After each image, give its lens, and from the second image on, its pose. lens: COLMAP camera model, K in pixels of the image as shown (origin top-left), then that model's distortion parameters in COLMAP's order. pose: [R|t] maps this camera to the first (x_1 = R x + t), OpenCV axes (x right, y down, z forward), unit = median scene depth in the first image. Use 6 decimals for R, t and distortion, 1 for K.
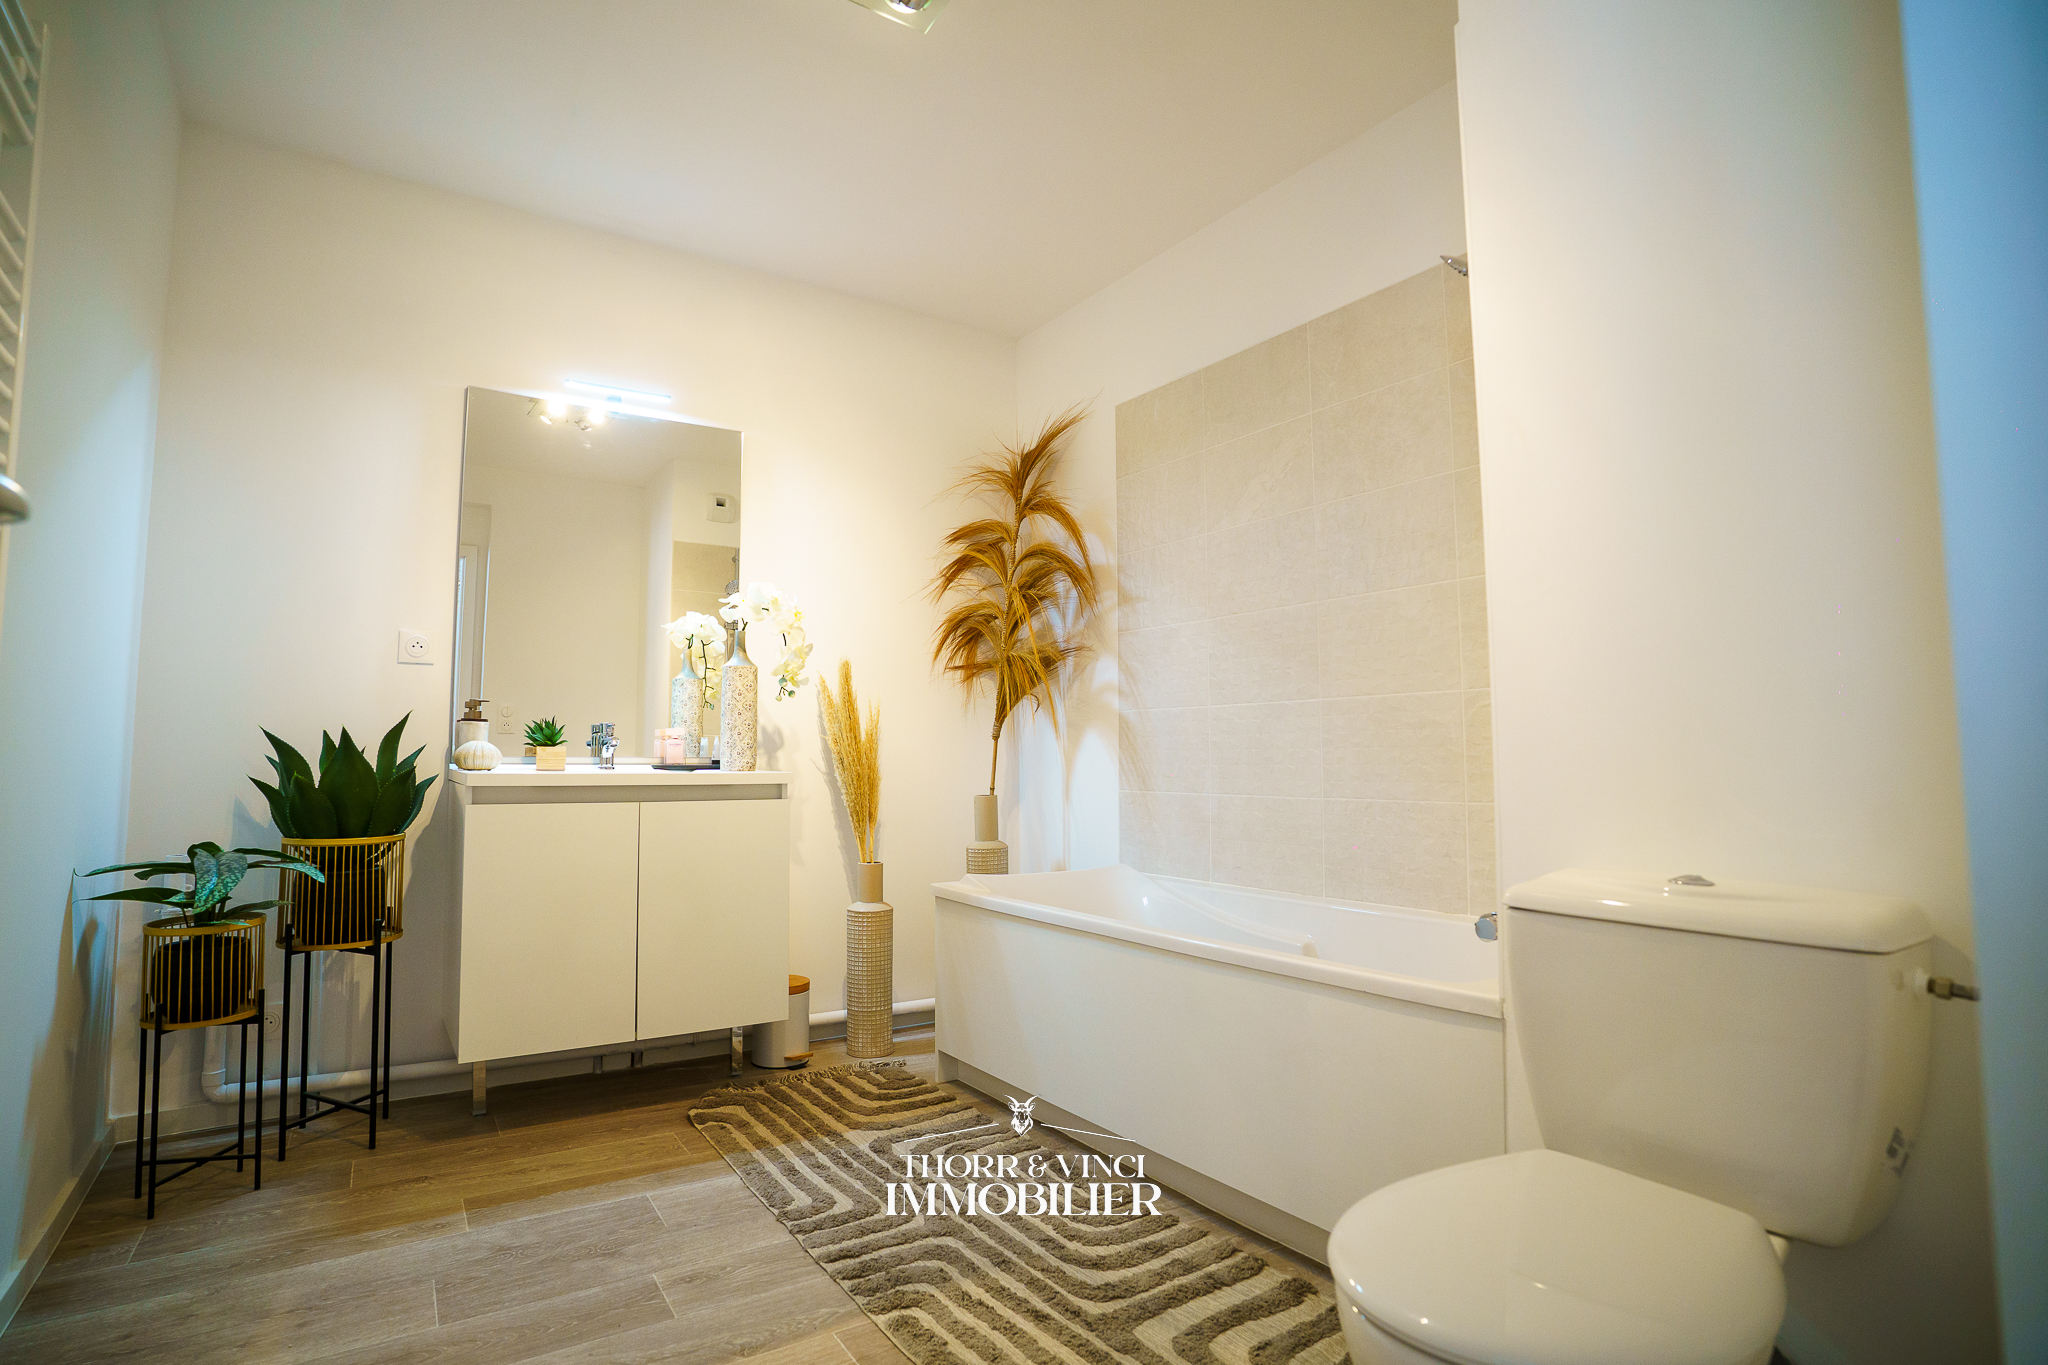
lens RADIAL K [[1034.6, 0, 991.5], [0, 1034.6, 683.5], [0, 0, 1]] dist [-0.080345, 0.037612]
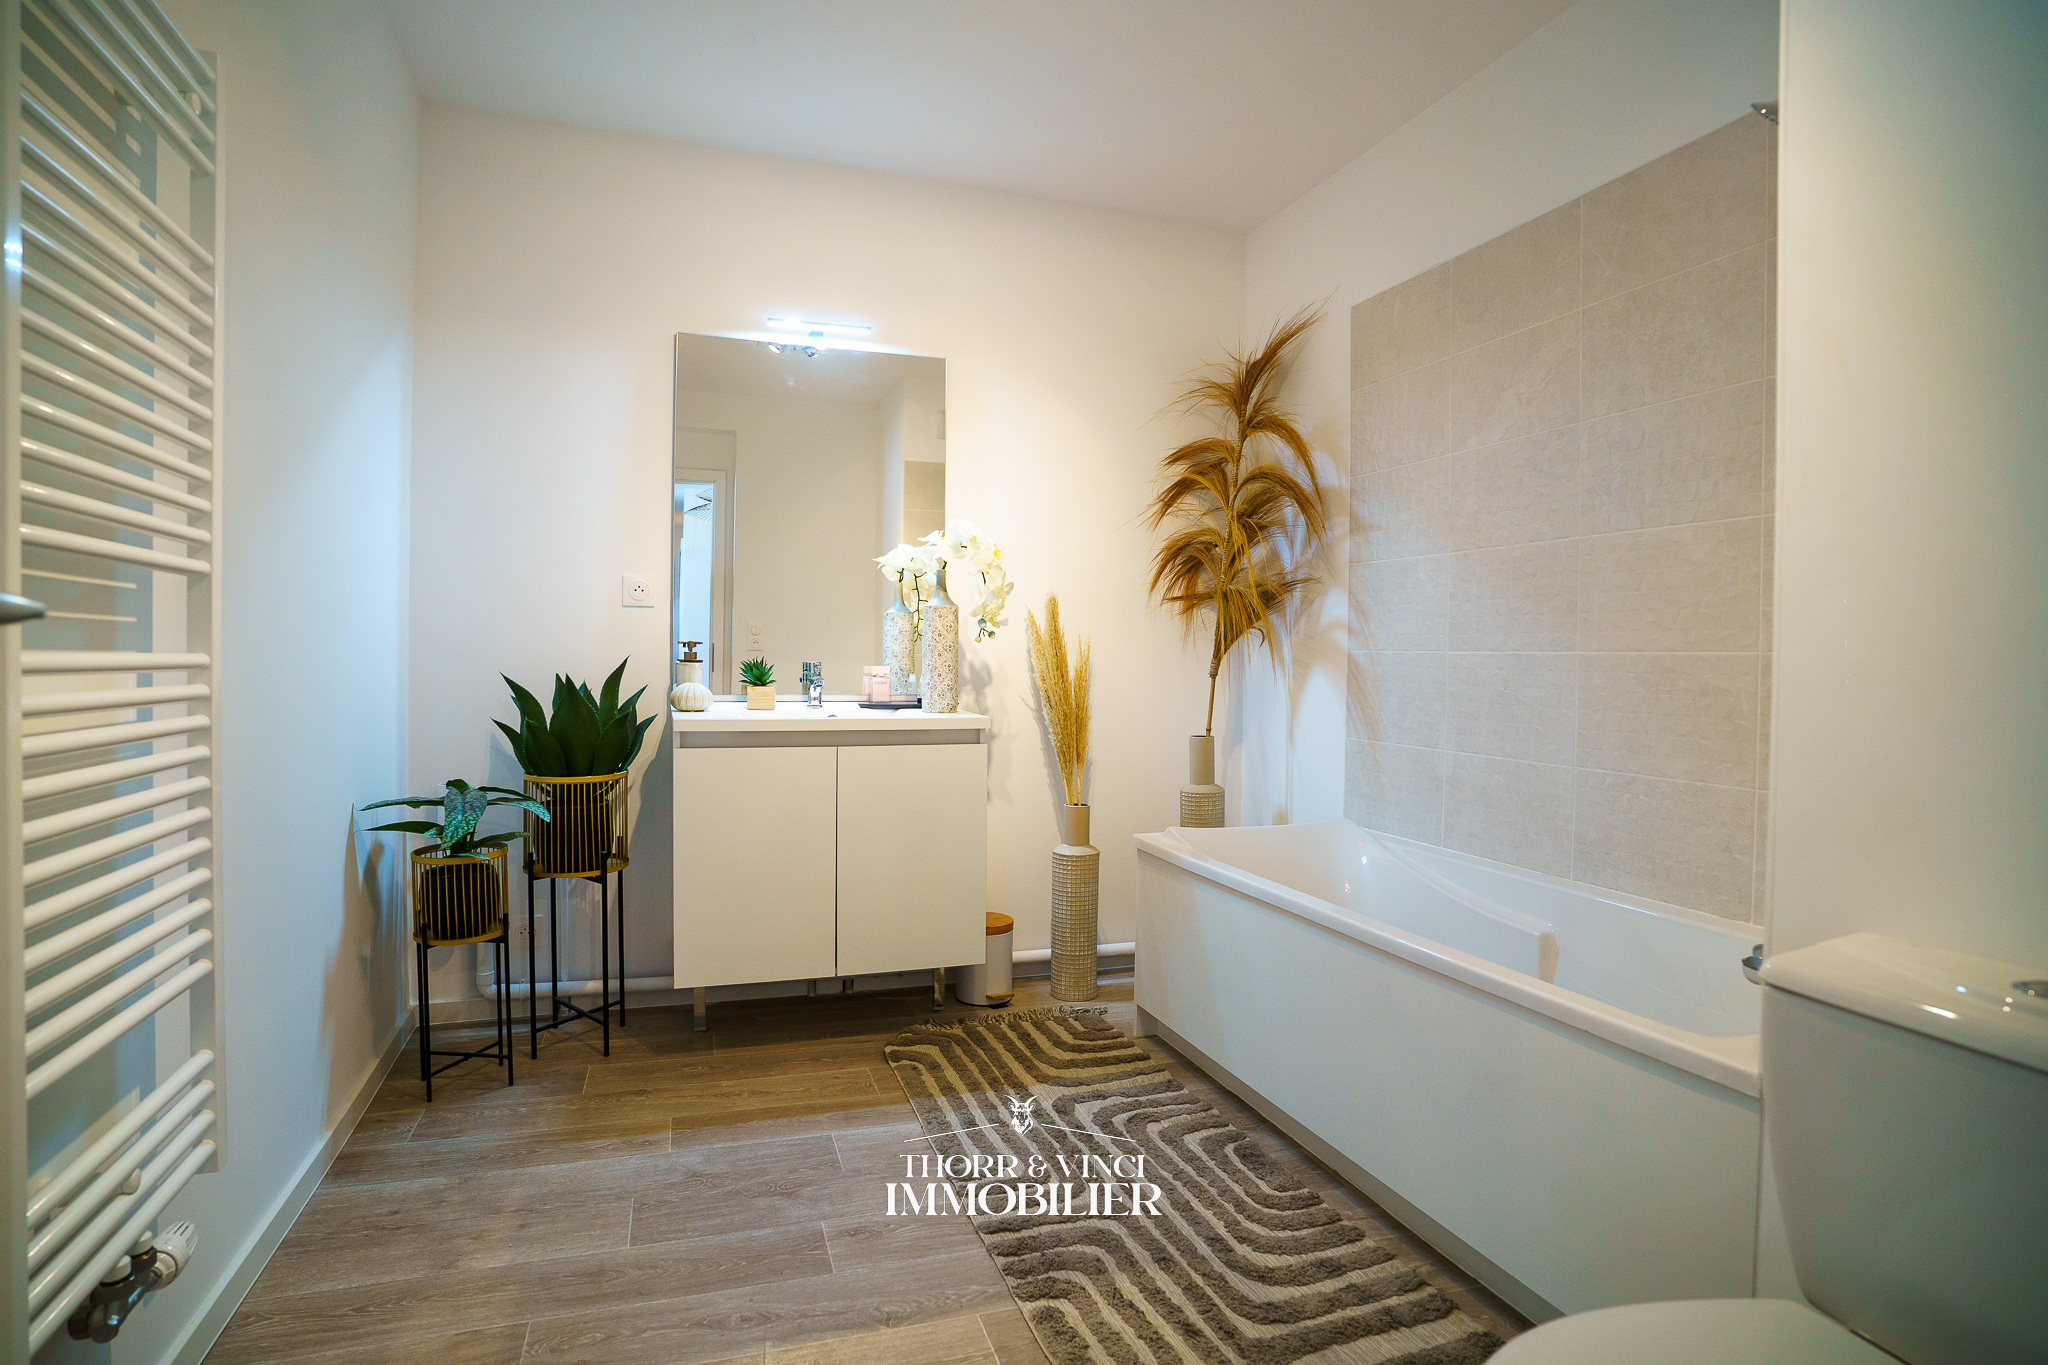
lens RADIAL K [[1034.6, 0, 991.5], [0, 1034.6, 683.5], [0, 0, 1]] dist [-0.080345, 0.037612]
pose [[0.968003, 0.016894, -0.250368, 0.060016], [0.007911, 0.995181, 0.097735, -0.046234], [0.250812, -0.096589, 0.963205, 0.065488]]
